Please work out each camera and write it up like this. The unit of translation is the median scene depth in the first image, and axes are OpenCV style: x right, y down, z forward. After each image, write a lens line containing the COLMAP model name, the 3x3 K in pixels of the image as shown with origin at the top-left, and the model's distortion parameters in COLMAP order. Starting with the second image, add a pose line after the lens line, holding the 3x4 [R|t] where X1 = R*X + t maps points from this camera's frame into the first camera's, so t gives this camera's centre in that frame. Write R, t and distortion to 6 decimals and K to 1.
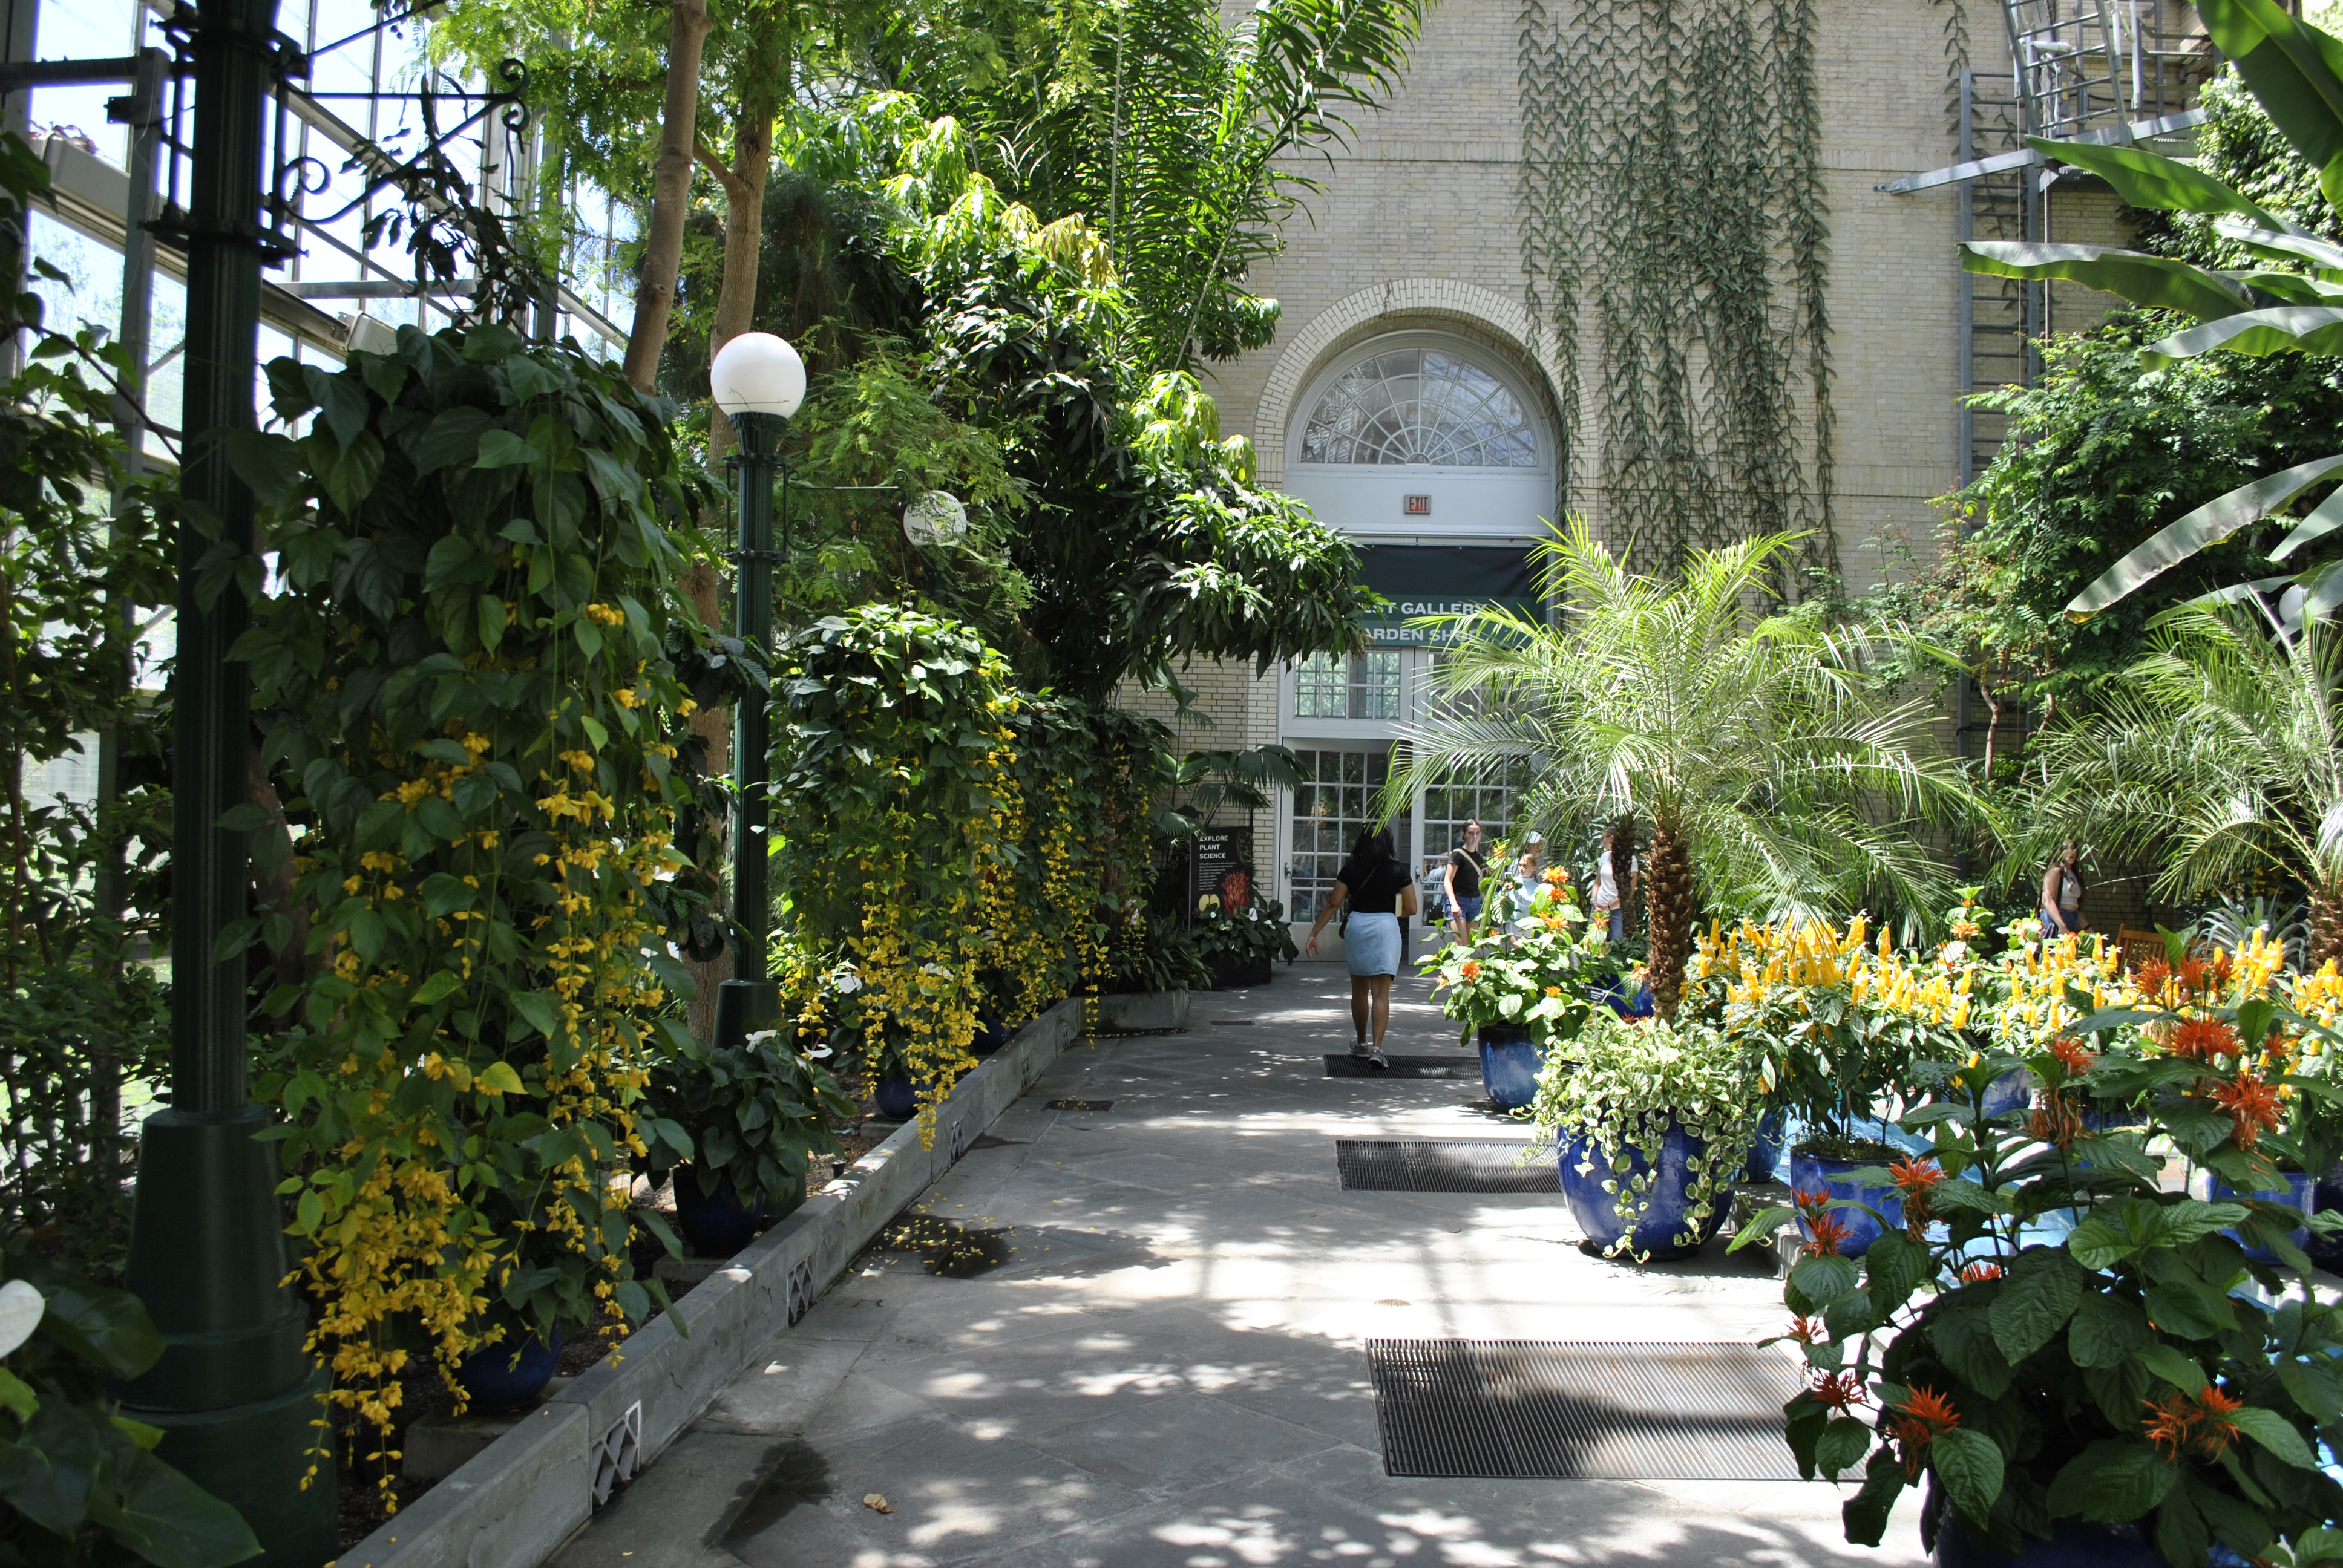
lens RADIAL K [[1851.1, 0, 1171.5], [0, 1851.1, 784.0], [0, 0, 1]] dist [-0.080225, 0.010396]
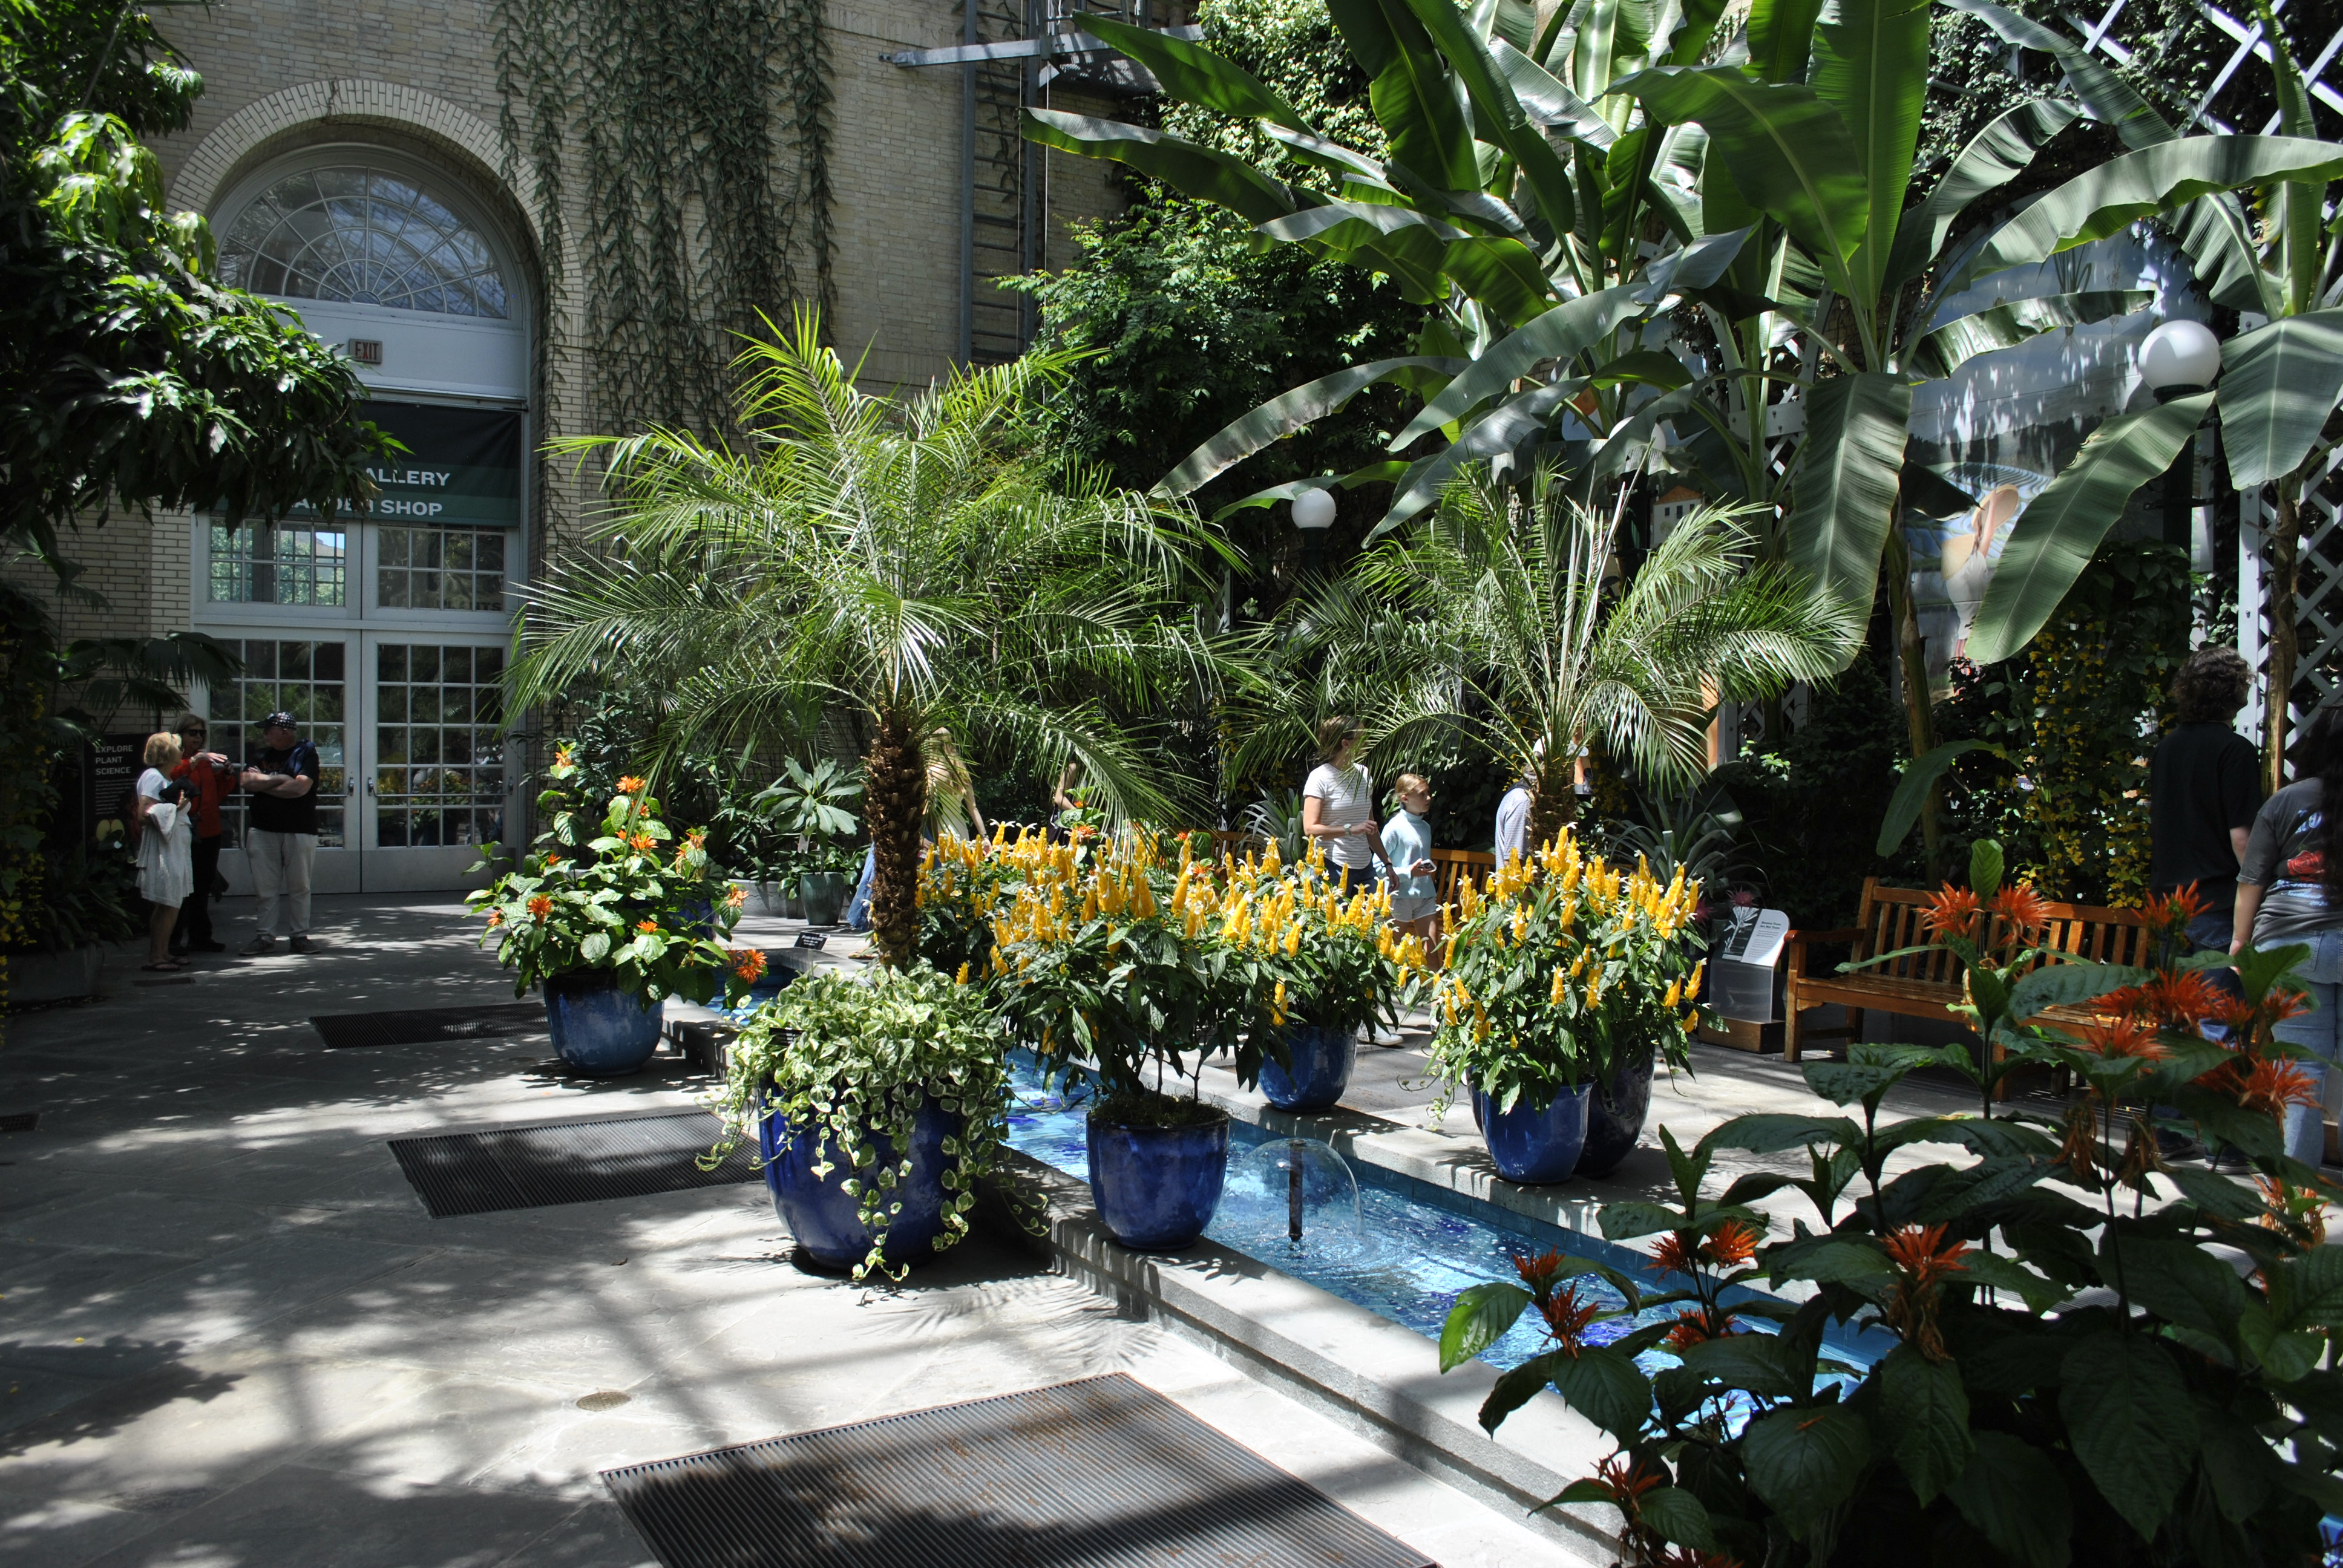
lens RADIAL K [[1851.1, 0, 1171.5], [0, 1851.1, 784.0], [0, 0, 1]] dist [-0.080225, 0.010396]
pose [[0.833746, -0.027177, 0.551479, -0.040644], [-0.002020, 0.998631, 0.052266, 0.004888], [-0.552145, -0.044691, 0.832550, 0.163459]]
